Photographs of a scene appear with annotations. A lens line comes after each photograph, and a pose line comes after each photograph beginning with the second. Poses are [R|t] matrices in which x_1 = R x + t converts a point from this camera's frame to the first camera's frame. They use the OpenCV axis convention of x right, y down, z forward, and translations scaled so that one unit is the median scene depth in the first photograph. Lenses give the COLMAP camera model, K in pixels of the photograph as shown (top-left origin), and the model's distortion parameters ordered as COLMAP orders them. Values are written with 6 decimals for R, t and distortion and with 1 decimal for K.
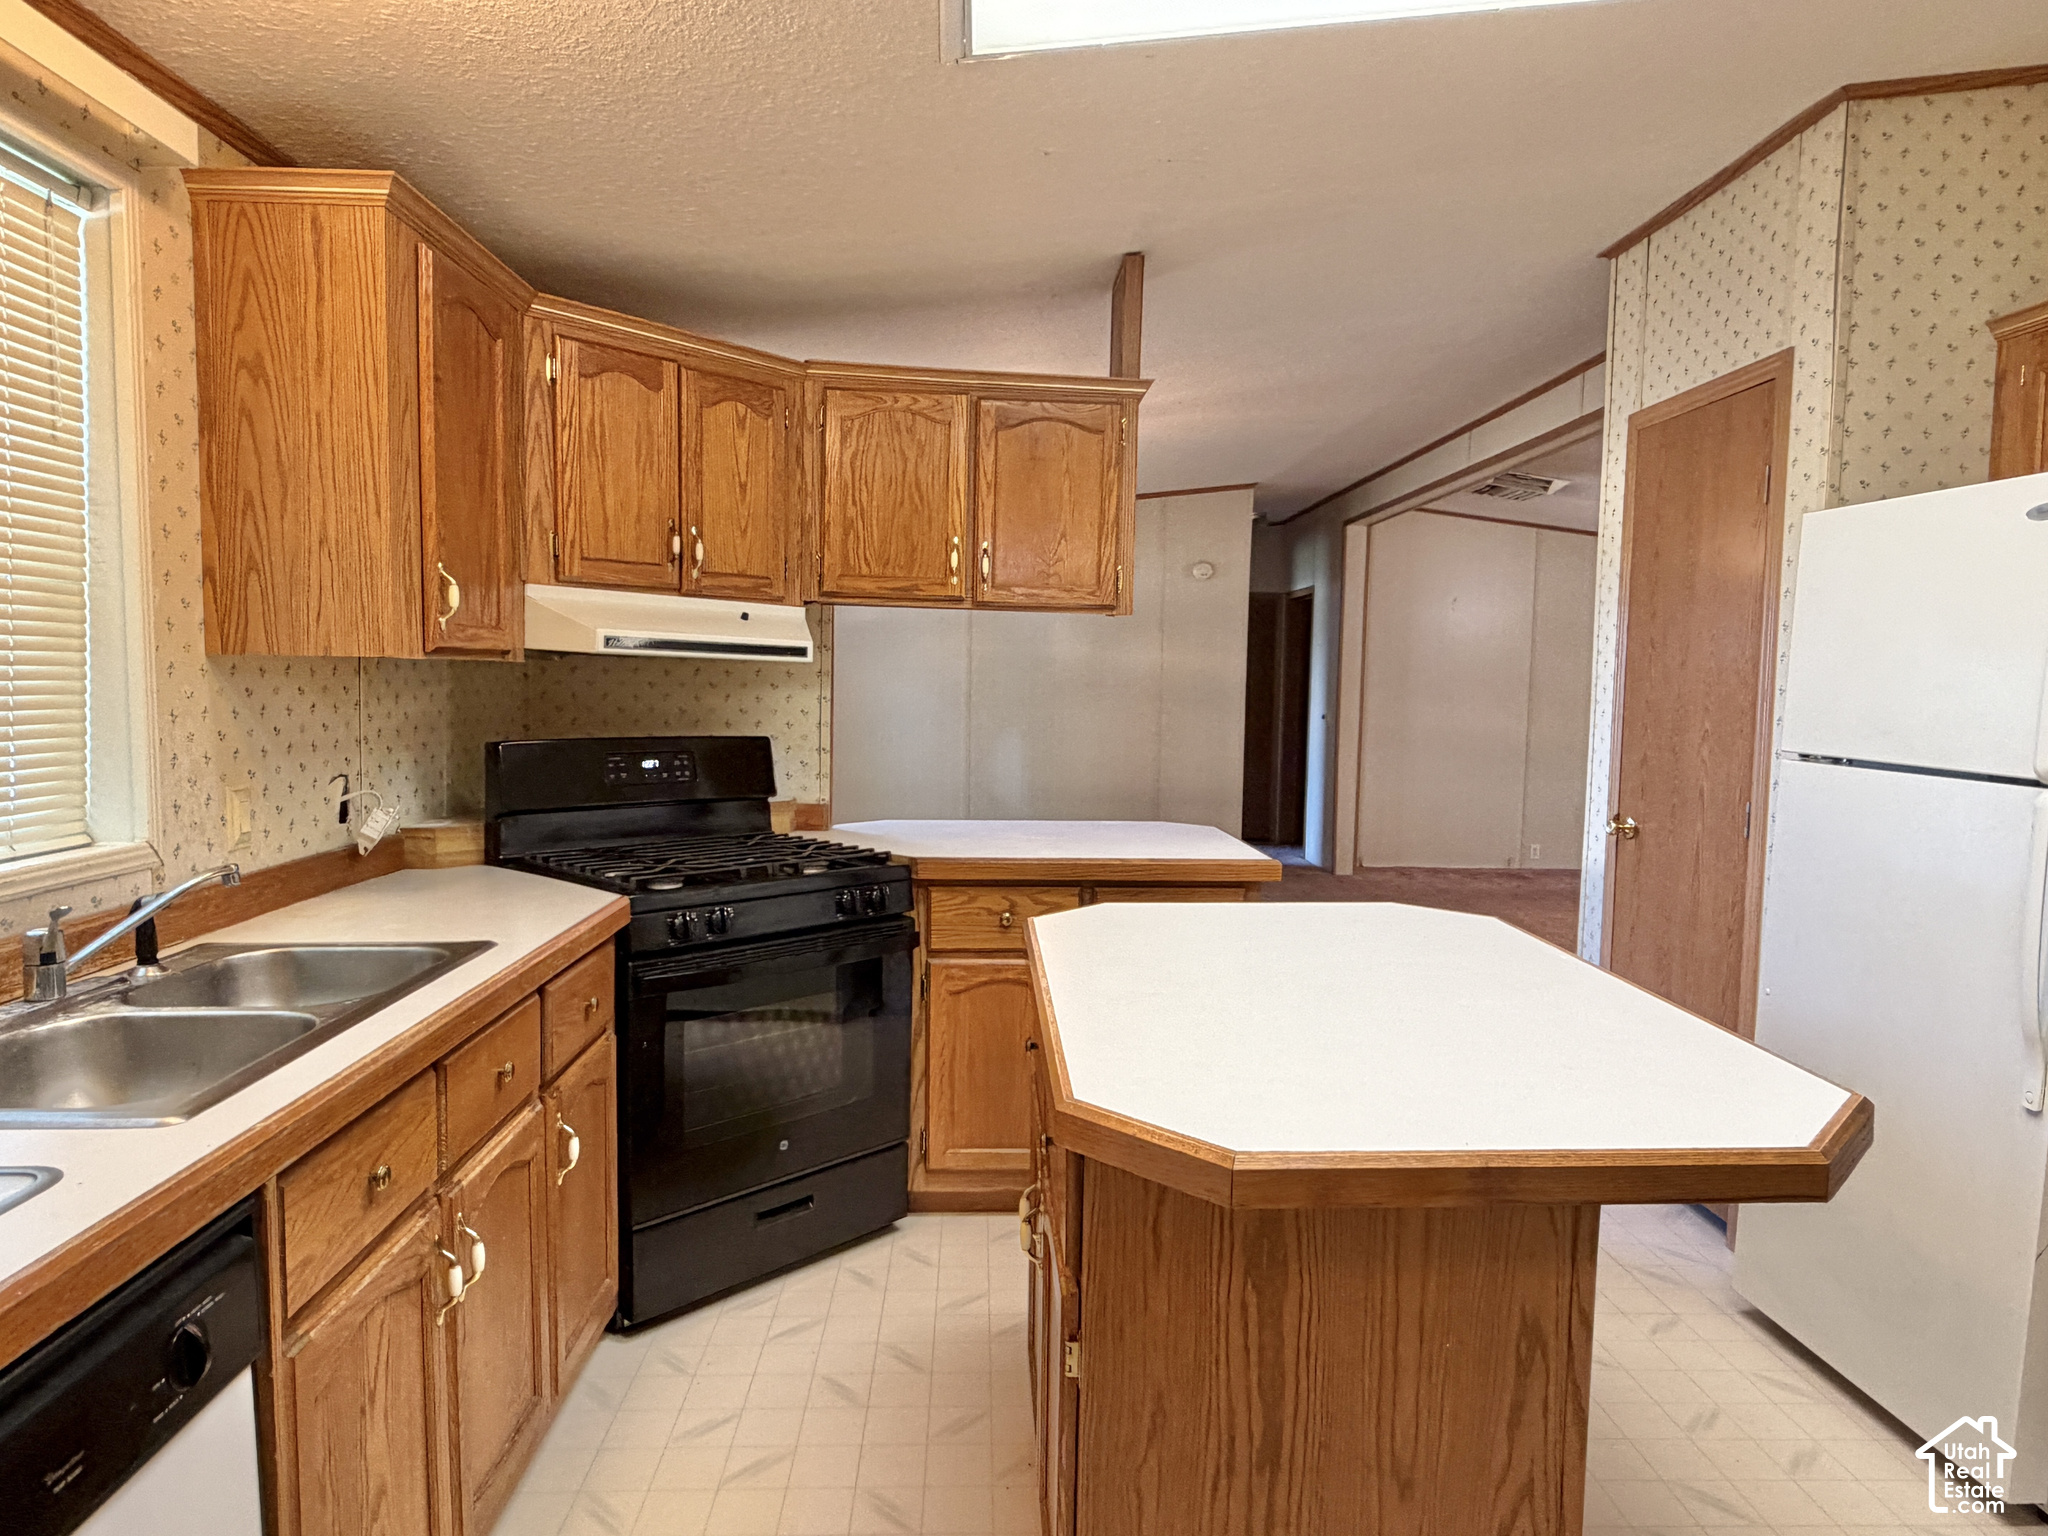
lens RADIAL K [[1256.5, 0, 1027.6], [0, 1256.5, 774.3], [0, 0, 1]] dist [-0.000630, 0.001863]
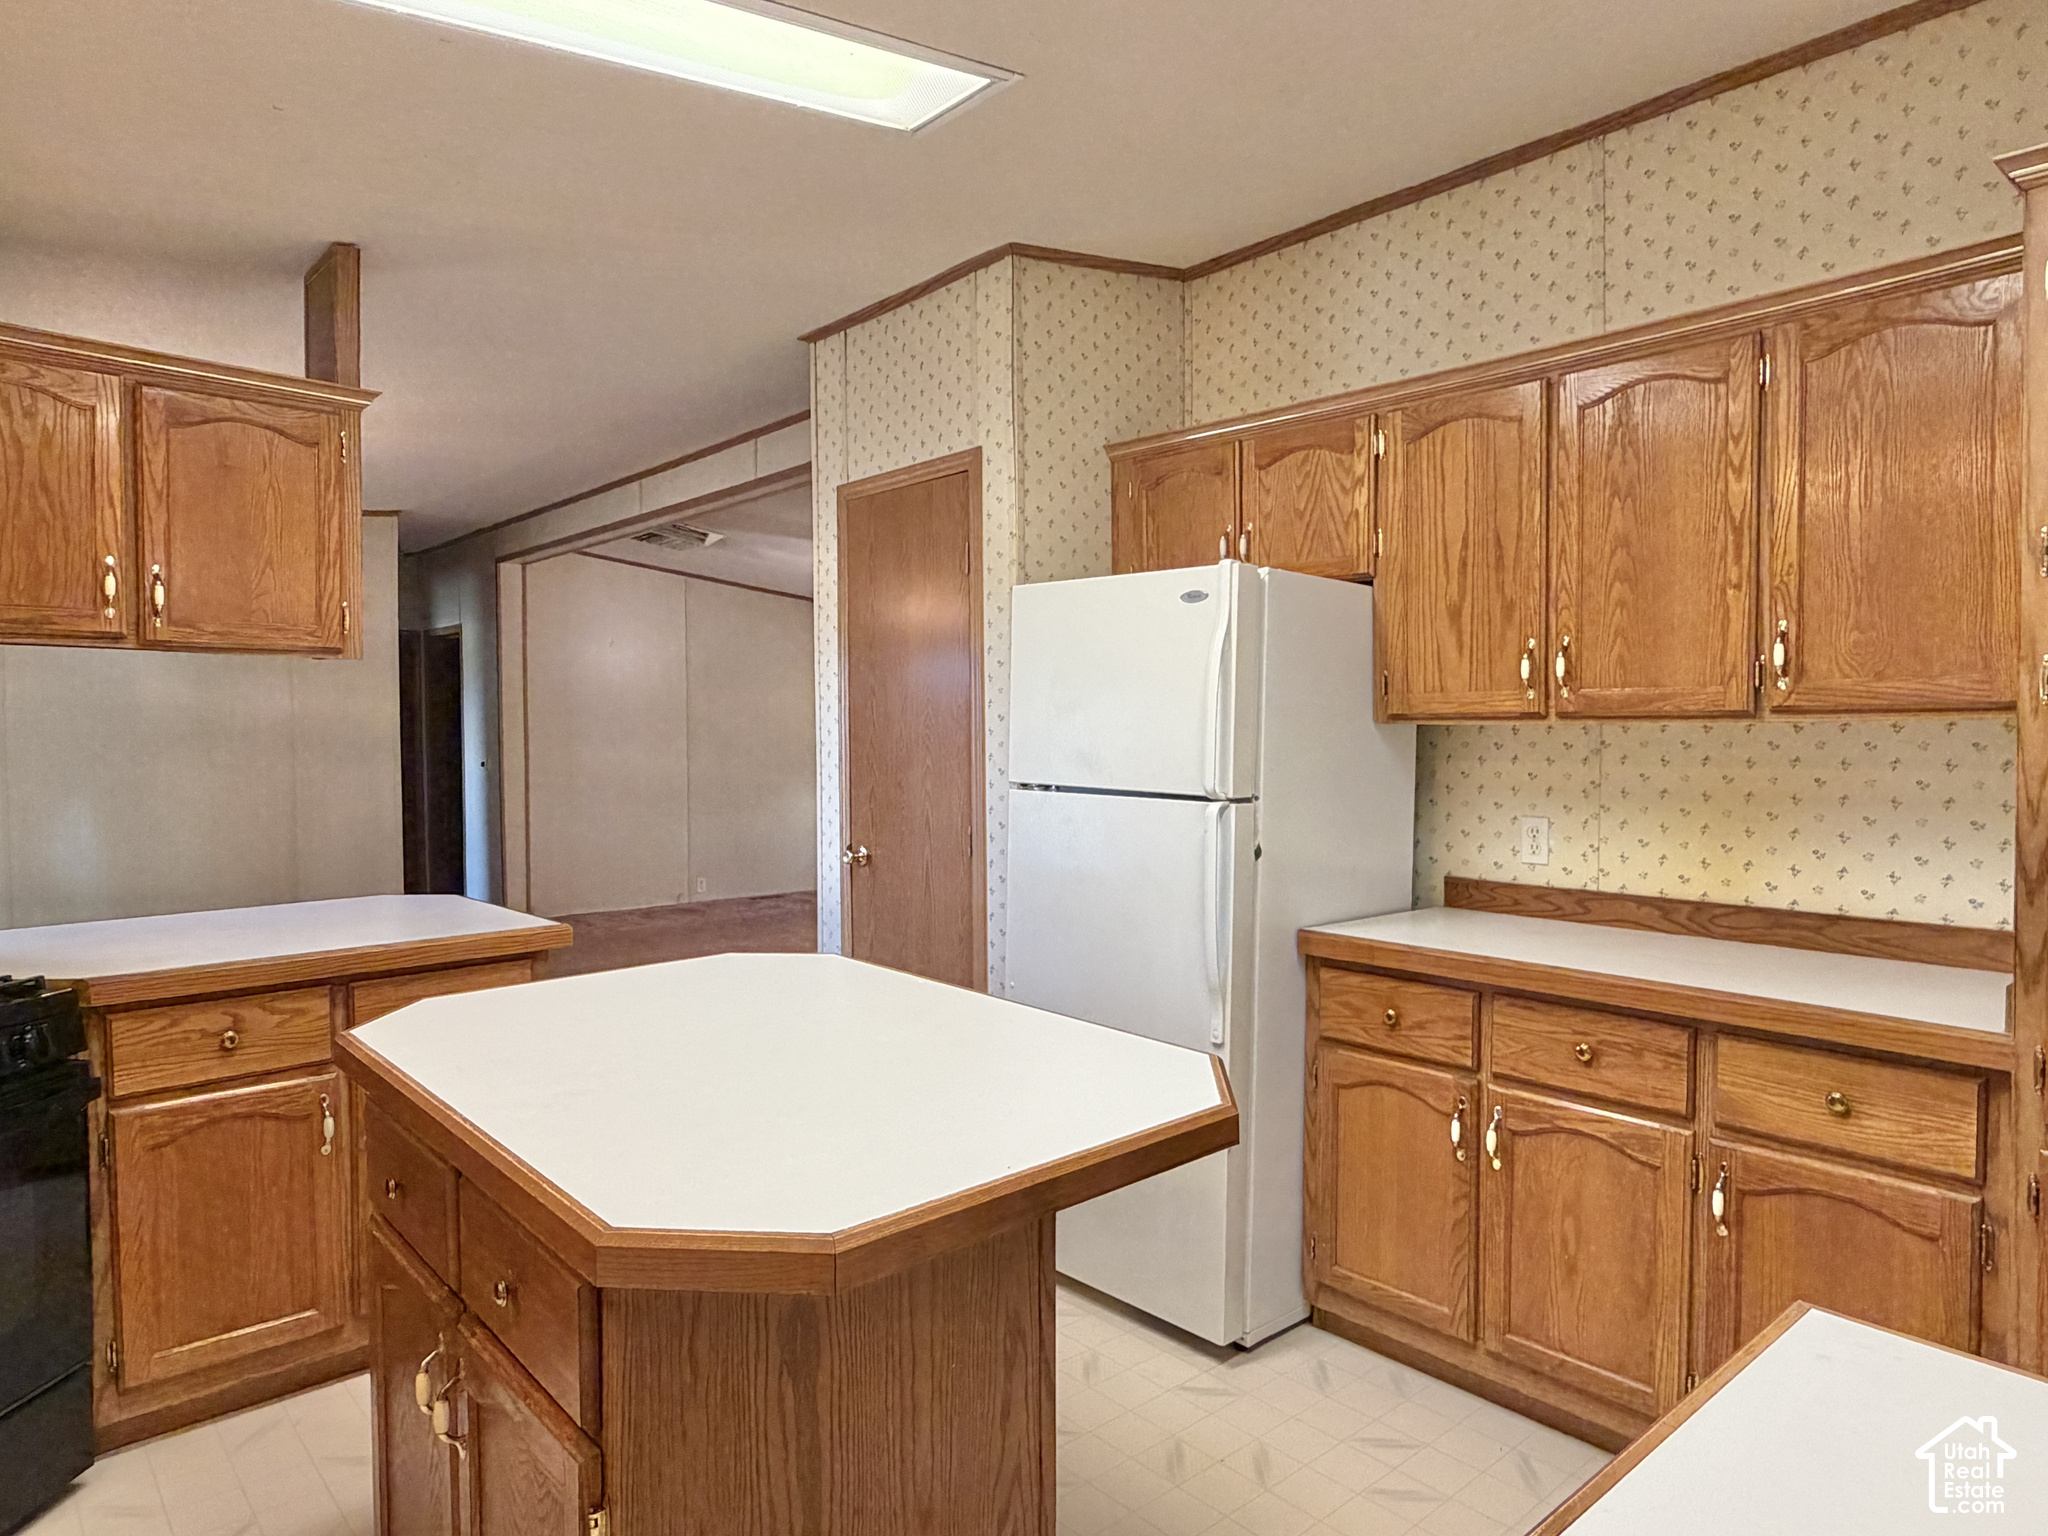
lens RADIAL K [[1252.2, 0, 1024.0], [0, 1252.2, 768.0], [0, 0, 1]] dist [0.002046, -0.001437]
pose [[0.771069, -0.042415, 0.635338, -0.124187], [0.064867, 0.997820, -0.012110, -0.013970], [-0.633439, 0.050550, 0.772140, 0.057862]]
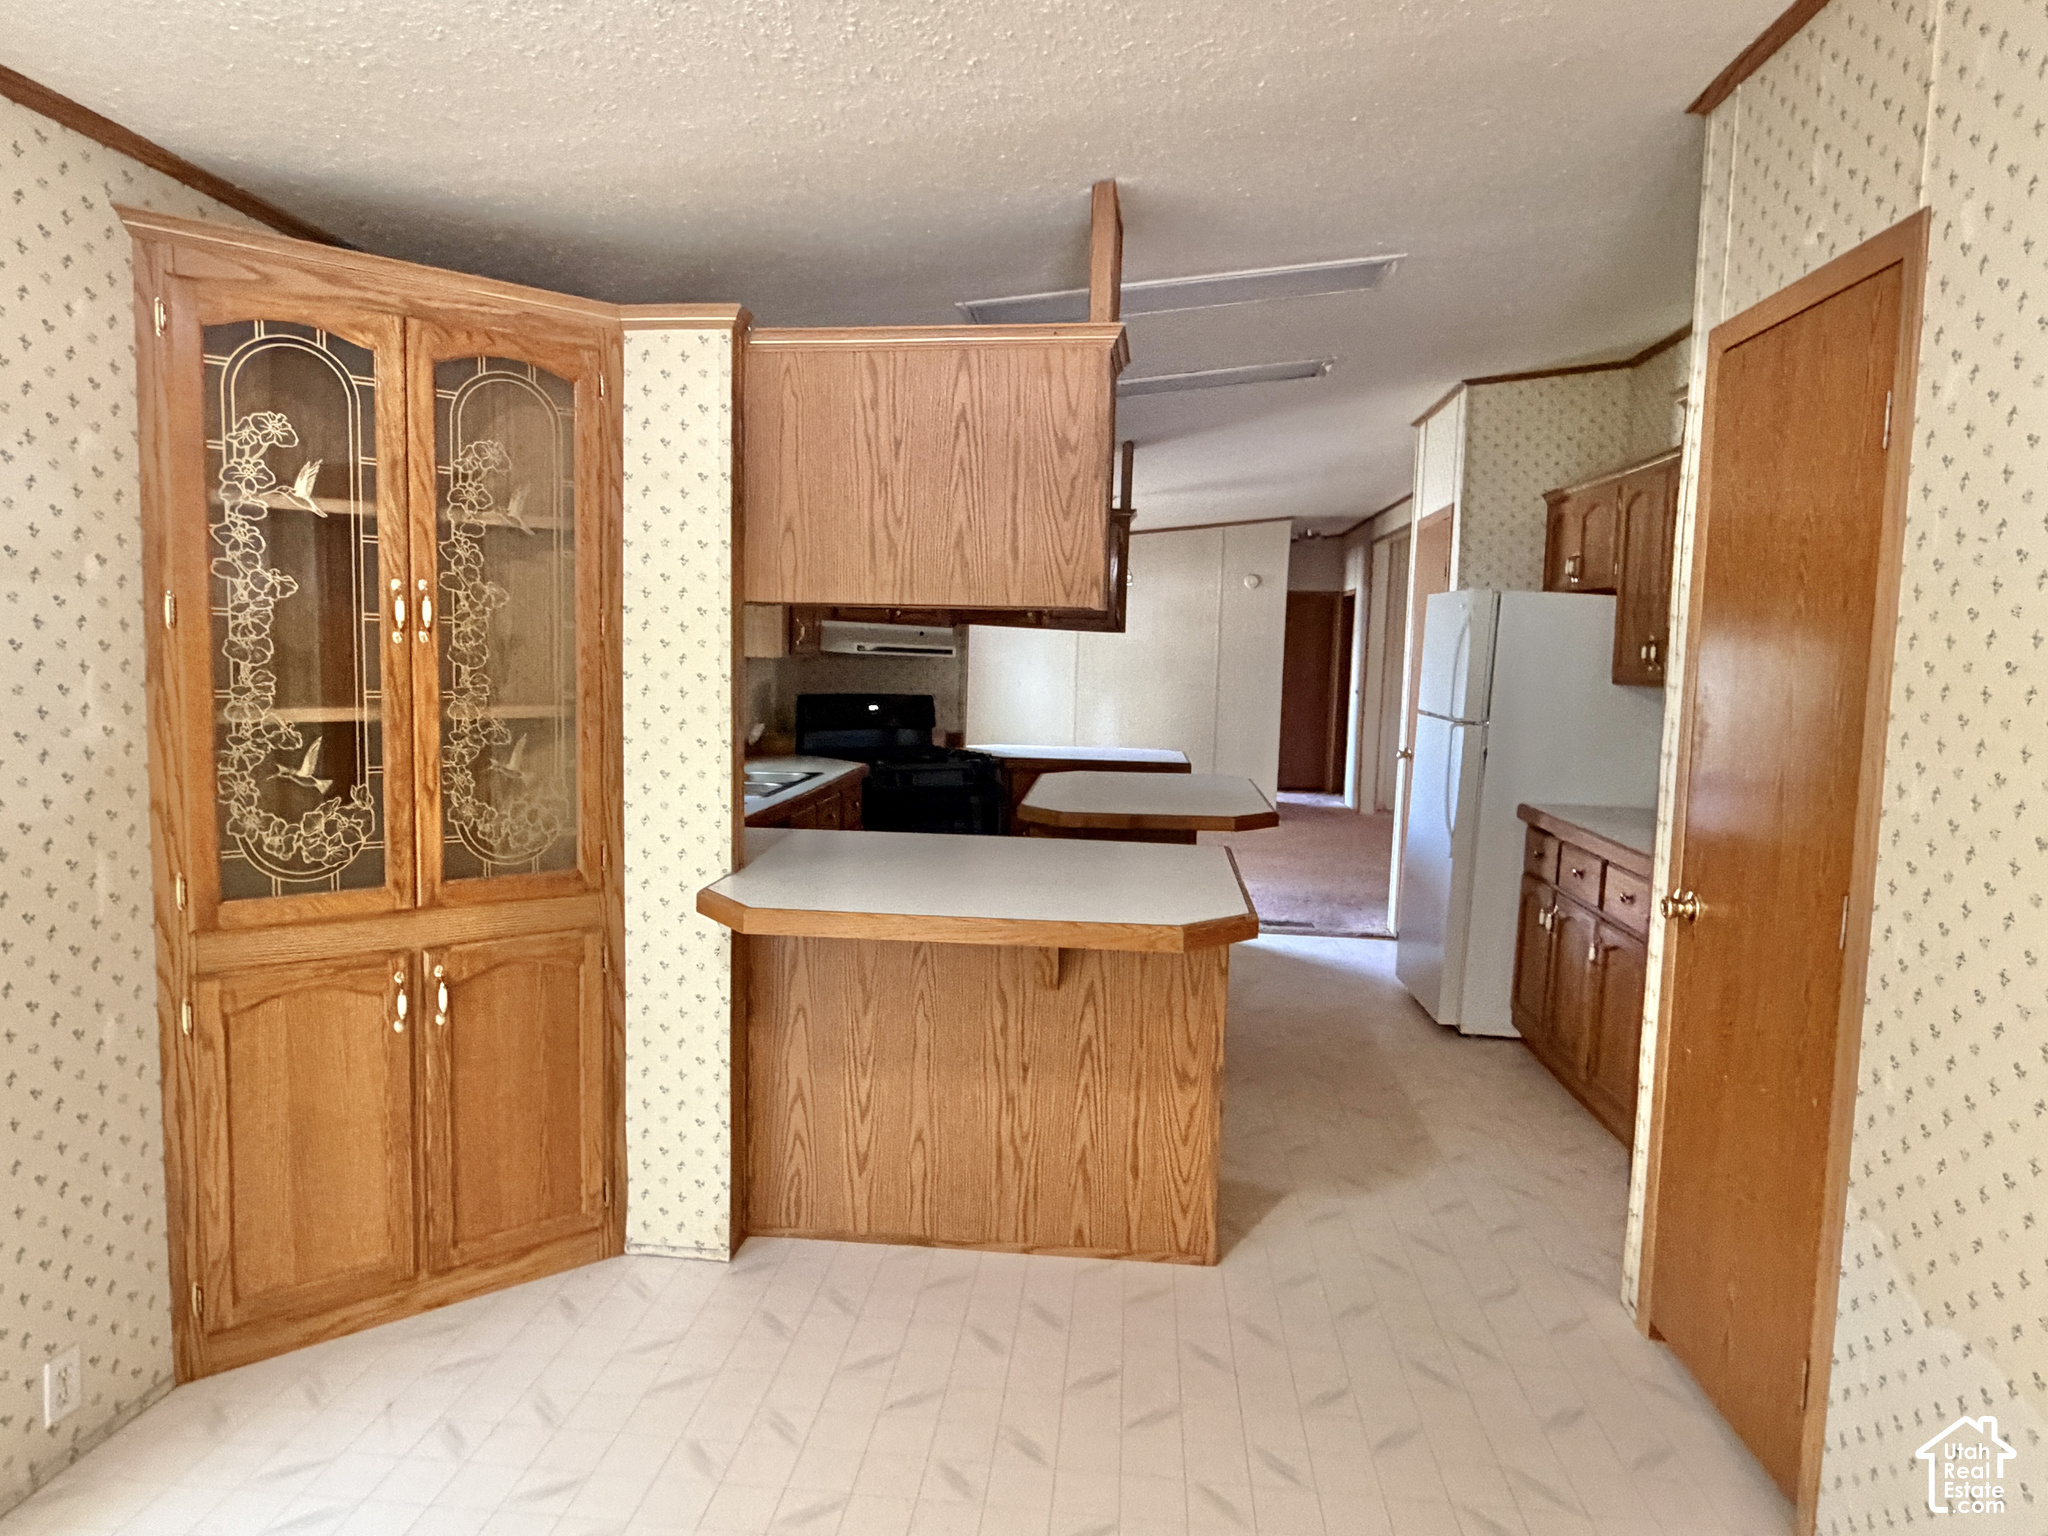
lens RADIAL K [[1256.5, 0, 1027.6], [0, 1256.5, 774.3], [0, 0, 1]] dist [-0.000630, 0.001863]
pose [[0.992400, 0.023636, -0.120762, 0.182878], [-0.020968, 0.999508, 0.023318, 0.045346], [0.121254, -0.020609, 0.992408, -0.942029]]
